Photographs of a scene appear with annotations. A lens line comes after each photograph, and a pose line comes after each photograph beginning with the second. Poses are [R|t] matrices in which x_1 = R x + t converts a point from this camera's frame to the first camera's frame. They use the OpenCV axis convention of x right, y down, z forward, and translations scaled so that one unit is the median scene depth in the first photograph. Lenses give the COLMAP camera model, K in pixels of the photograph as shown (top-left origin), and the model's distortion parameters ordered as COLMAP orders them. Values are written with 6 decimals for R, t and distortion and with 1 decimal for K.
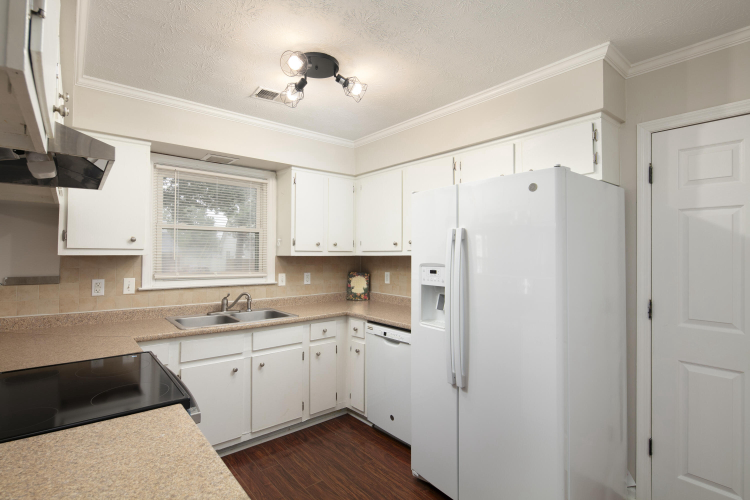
lens RADIAL K [[367.8, 0, 371.7], [0, 367.8, 249.2], [0, 0, 1]] dist [-0.004049, -0.001625]
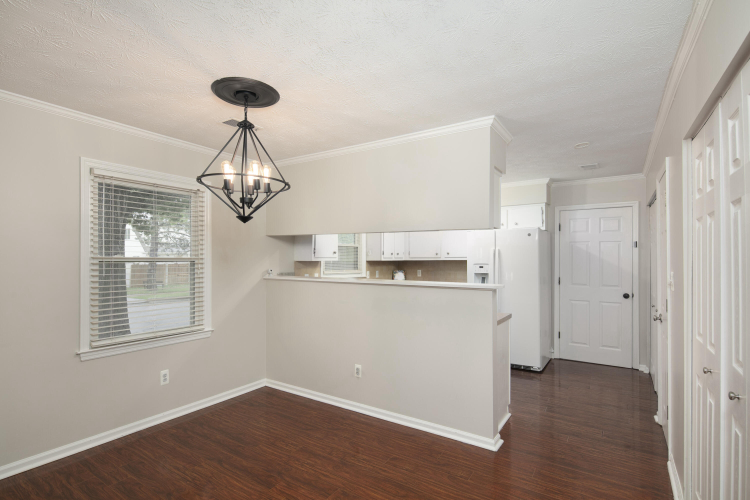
lens RADIAL K [[367.8, 0, 380.0], [0, 367.8, 252.4], [0, 0, 1]] dist [-0.004049, -0.001625]
pose [[0.957918, -0.001521, 0.287038, -0.827249], [0.002353, 0.999994, -0.002552, -0.018912], [-0.287033, 0.003120, 0.957916, -0.767087]]
